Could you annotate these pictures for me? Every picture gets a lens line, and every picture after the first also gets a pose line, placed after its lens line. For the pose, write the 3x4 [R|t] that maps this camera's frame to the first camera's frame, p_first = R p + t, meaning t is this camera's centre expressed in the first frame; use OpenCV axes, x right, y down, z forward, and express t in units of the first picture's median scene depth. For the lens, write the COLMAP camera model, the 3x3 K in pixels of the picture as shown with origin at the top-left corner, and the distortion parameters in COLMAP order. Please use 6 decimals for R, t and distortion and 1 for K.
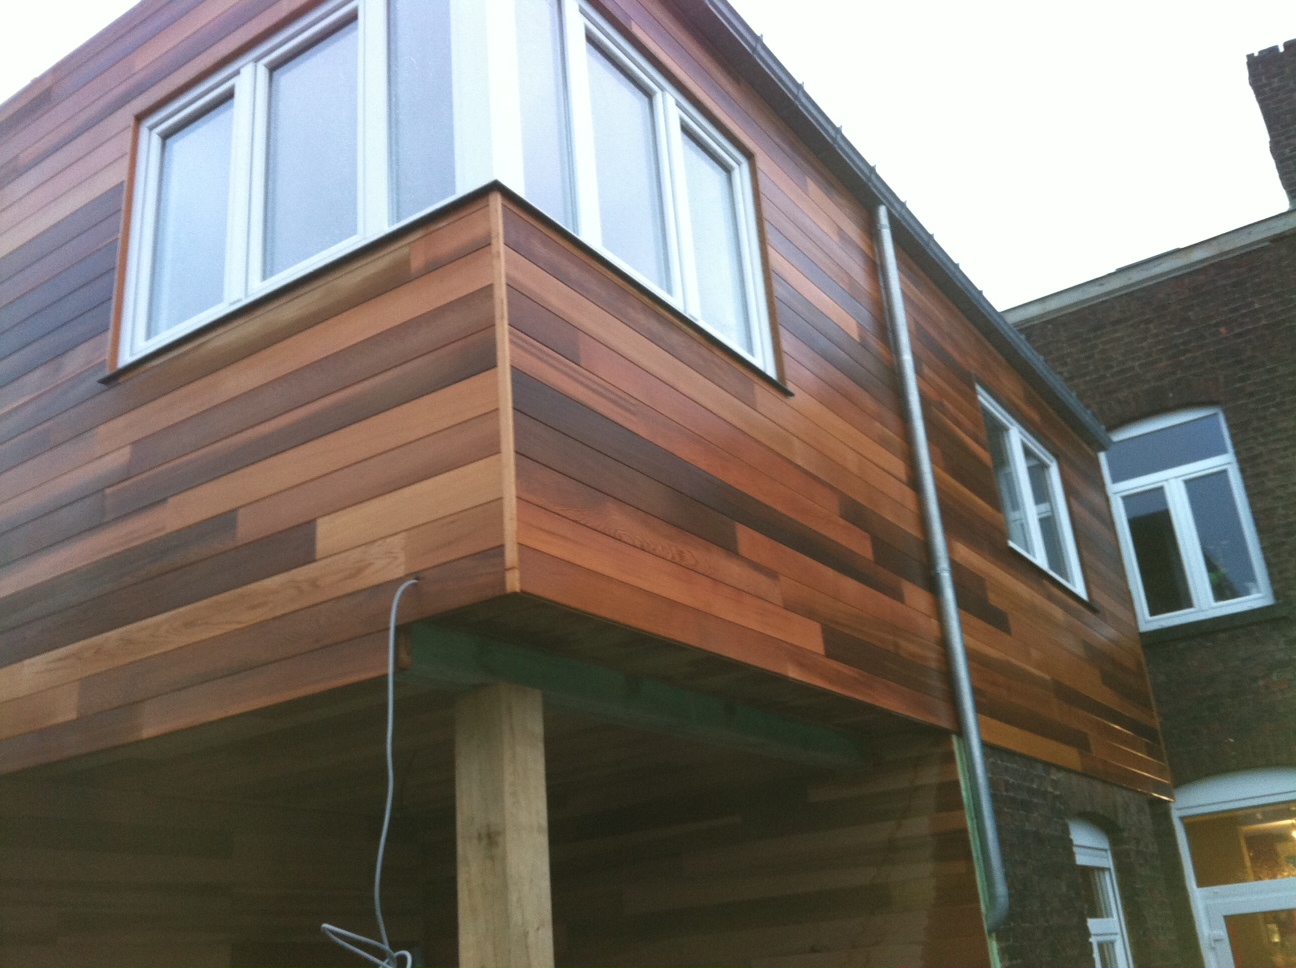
lens RADIAL K [[1239.4, 0, 648.0], [0, 1239.4, 484.0], [0, 0, 1]] dist [-0.028427, -0.006918]
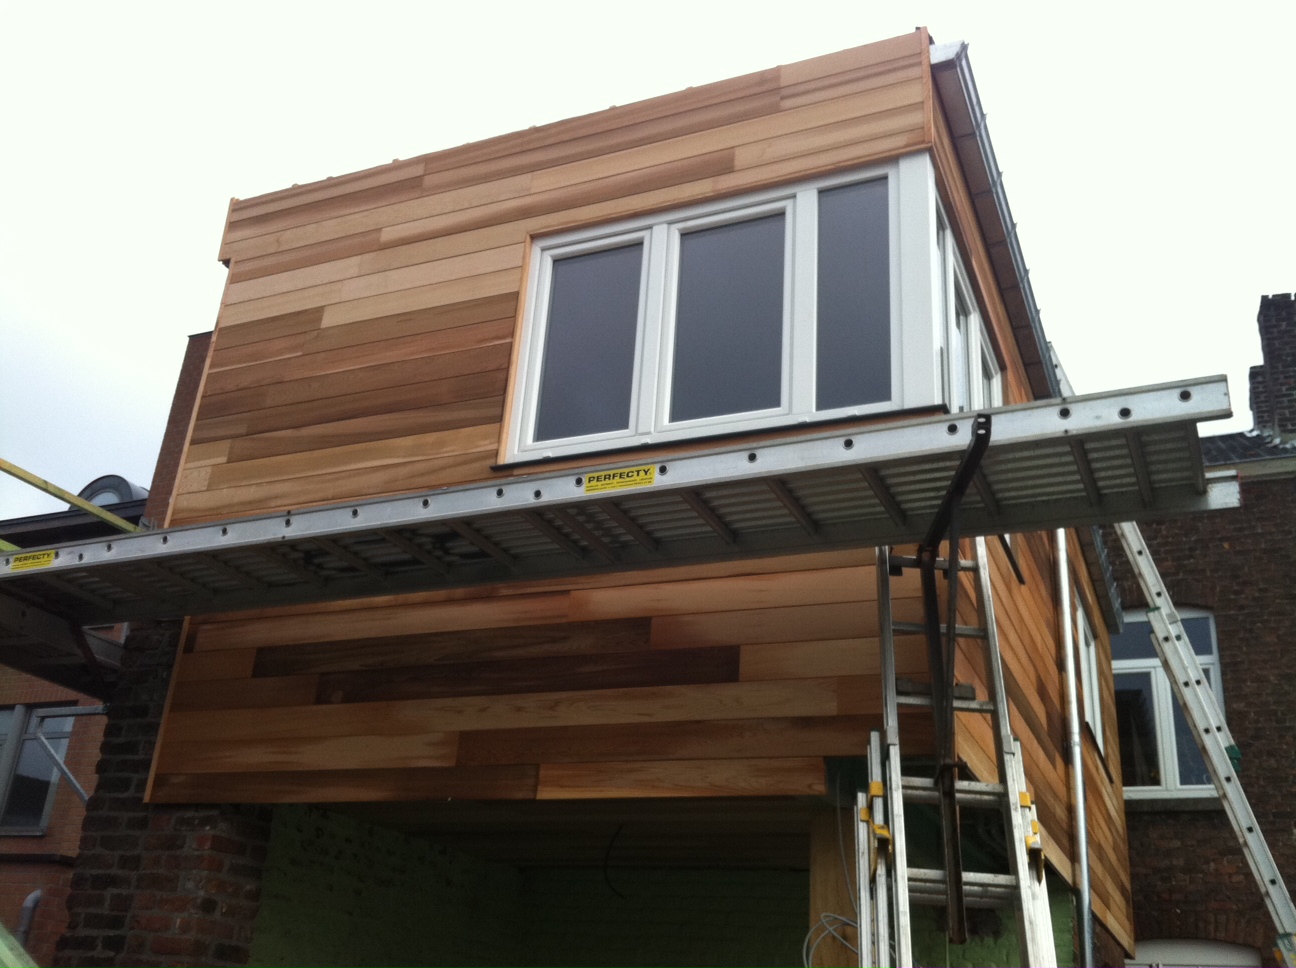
lens RADIAL K [[1265.6, 0, 587.0], [0, 1265.6, 485.8], [0, 0, 1]] dist [-0.043547, 0.013450]
pose [[0.976065, 0.199460, 0.086675, -0.217434], [-0.196546, 0.979636, -0.041028, -0.017372], [-0.093093, 0.023010, 0.995391, -0.085458]]
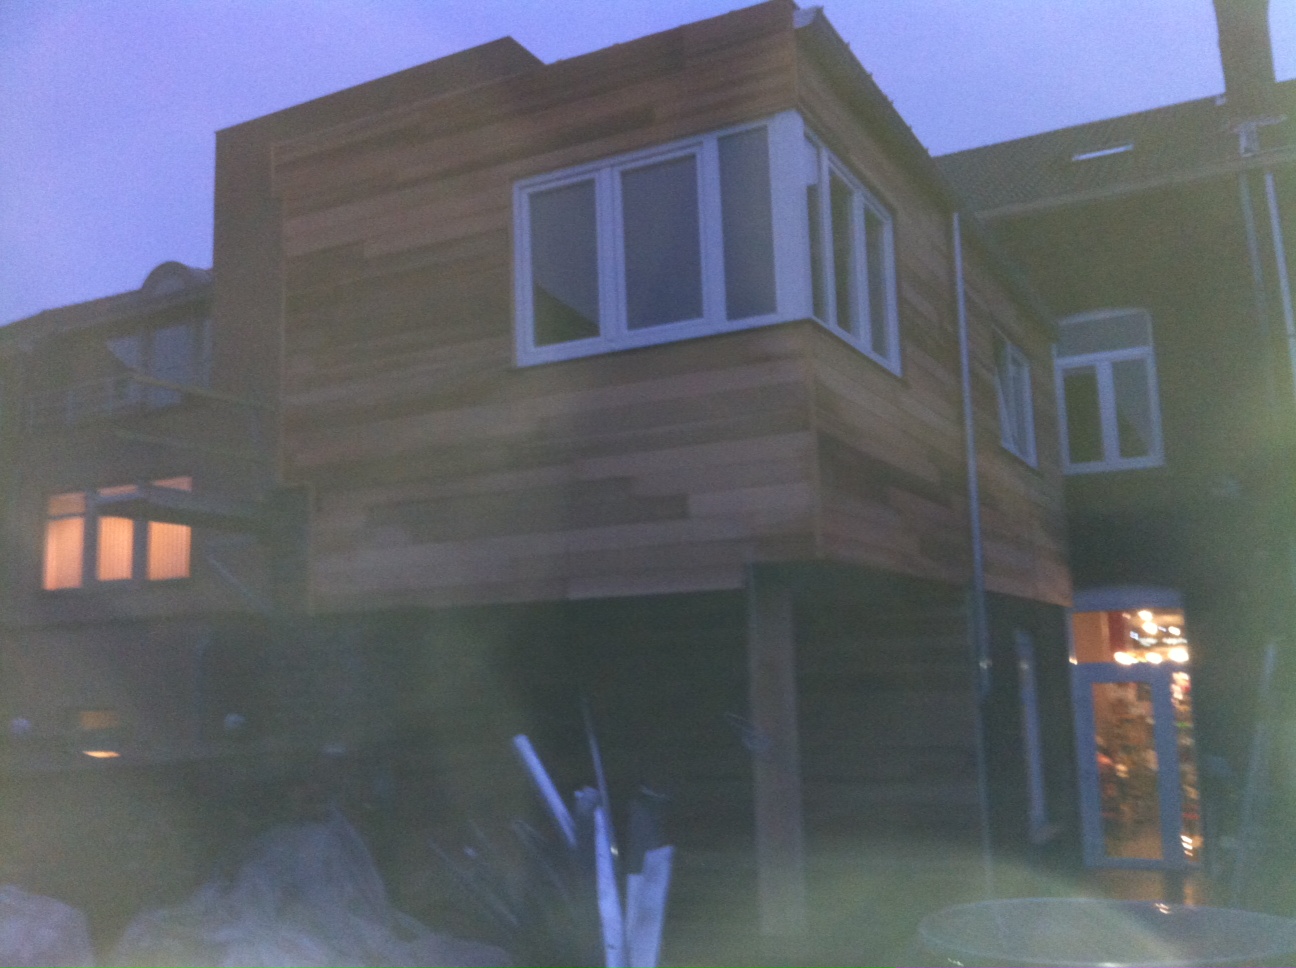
lens RADIAL K [[1234.7, 0, 648.0], [0, 1234.7, 484.0], [0, 0, 1]] dist [0.286315, -0.688424]
pose [[0.991923, 0.049864, 0.116632, -0.211378], [-0.075807, 0.970257, 0.229900, -0.155798], [-0.101699, -0.236885, 0.966200, -0.291399]]
